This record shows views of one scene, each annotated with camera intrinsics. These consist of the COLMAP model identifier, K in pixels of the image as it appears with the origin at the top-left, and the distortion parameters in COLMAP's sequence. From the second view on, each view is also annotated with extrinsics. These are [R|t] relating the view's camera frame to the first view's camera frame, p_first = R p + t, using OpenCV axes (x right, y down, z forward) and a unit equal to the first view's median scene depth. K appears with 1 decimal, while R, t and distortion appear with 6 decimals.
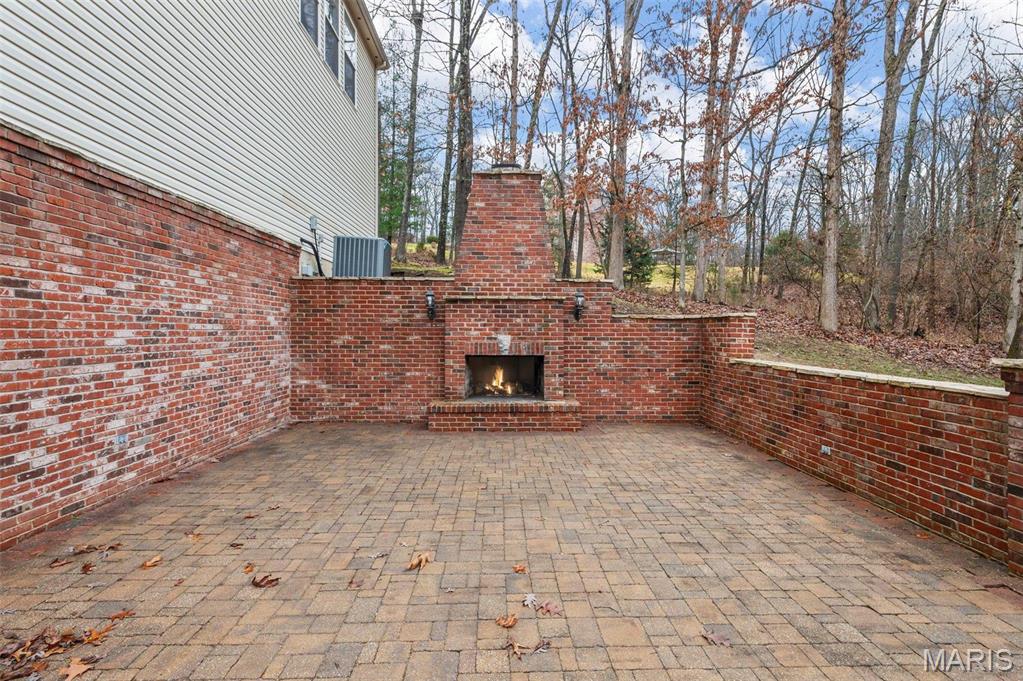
lens RADIAL K [[486.1, 0, 512.3], [0, 486.1, 337.0], [0, 0, 1]] dist [0.000612, 0.000107]
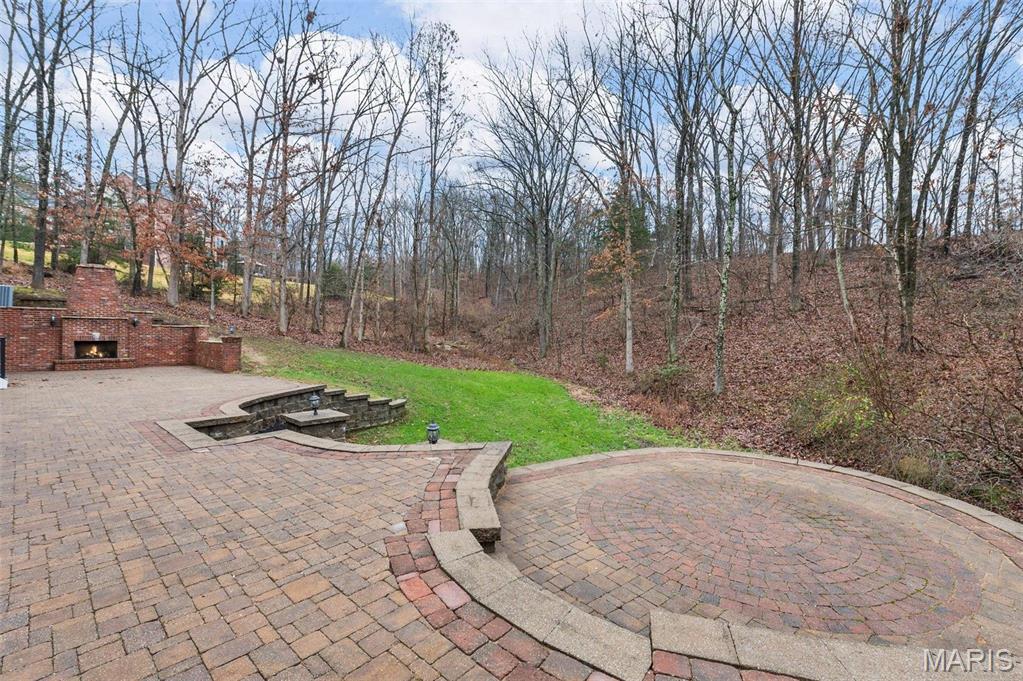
lens RADIAL K [[444.7, 0, 513.1], [0, 444.7, 335.6], [0, 0, 1]] dist [0.000491, 0.000160]
pose [[0.697496, -0.003335, 0.716581, -0.160868], [0.007146, 0.999972, -0.002301, 0.031472], [-0.716553, 0.006726, 0.697500, -2.135992]]
